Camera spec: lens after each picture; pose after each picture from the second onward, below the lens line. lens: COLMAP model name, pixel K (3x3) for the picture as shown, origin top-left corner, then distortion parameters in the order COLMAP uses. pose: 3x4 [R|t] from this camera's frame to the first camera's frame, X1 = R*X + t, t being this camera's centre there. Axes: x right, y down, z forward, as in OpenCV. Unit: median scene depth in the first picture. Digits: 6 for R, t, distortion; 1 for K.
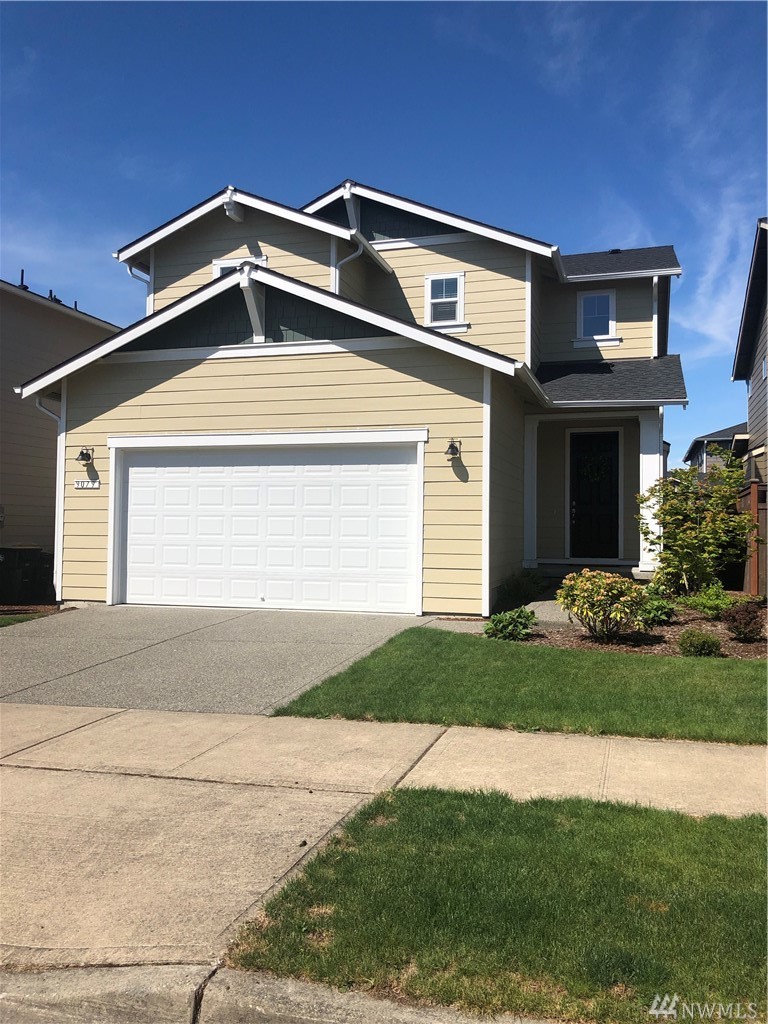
lens RADIAL K [[835.3, 0, 379.4], [0, 835.3, 518.1], [0, 0, 1]] dist [0.052692, -0.070692]
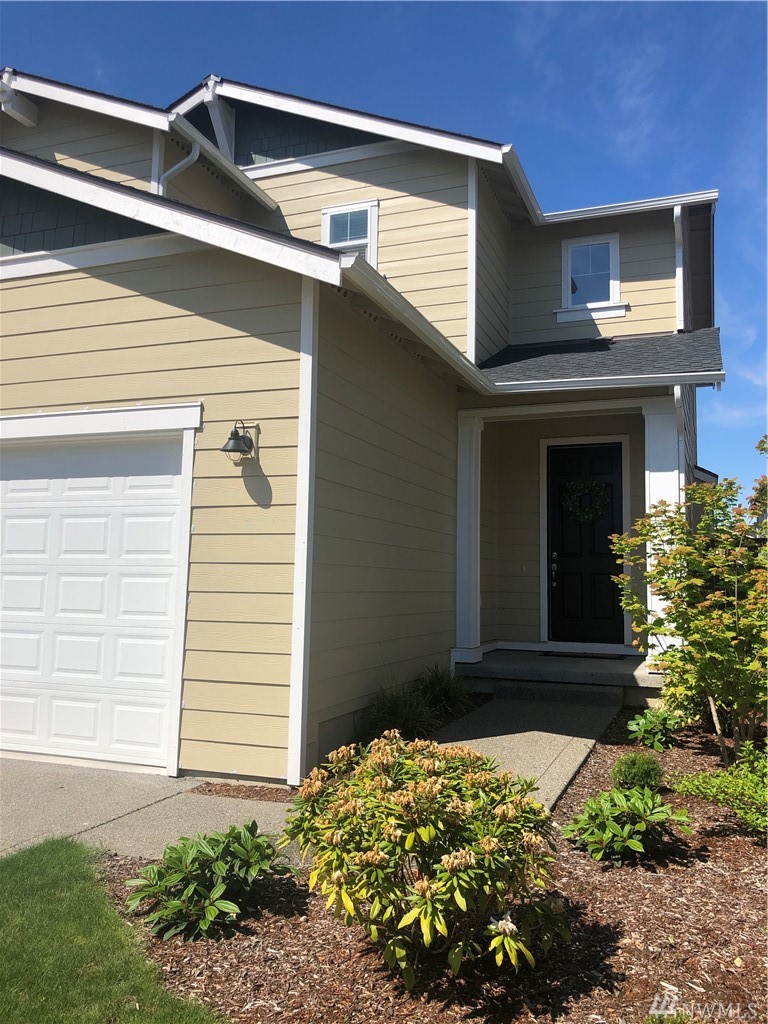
lens RADIAL K [[835.3, 0, 392.5], [0, 835.3, 508.8], [0, 0, 1]] dist [0.052692, -0.070692]
pose [[0.998116, 0.002470, -0.061310, 0.183197], [-0.007240, 0.996951, -0.077697, -0.003237], [0.060931, 0.077995, 0.995090, 0.438901]]
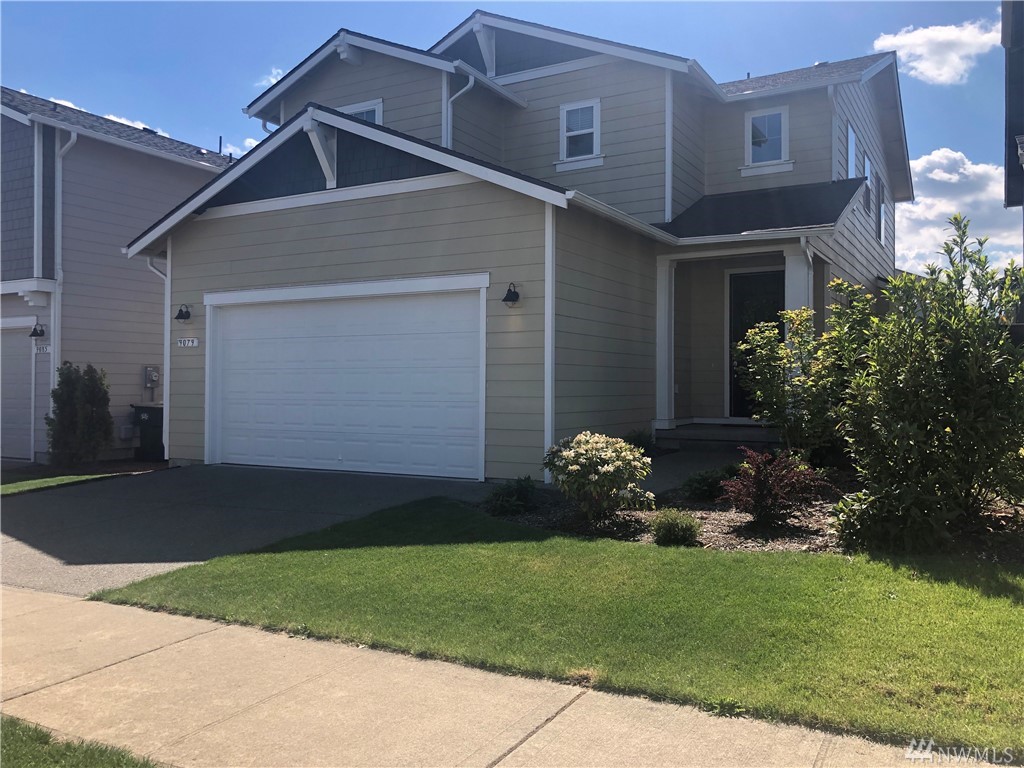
lens RADIAL K [[835.3, 0, 505.7], [0, 835.3, 383.4], [0, 0, 1]] dist [0.052692, -0.070692]
pose [[0.974057, -0.007366, -0.226181, 0.243144], [0.009351, 0.999927, 0.007709, 0.003564], [0.226108, -0.009625, 0.974055, 0.116786]]
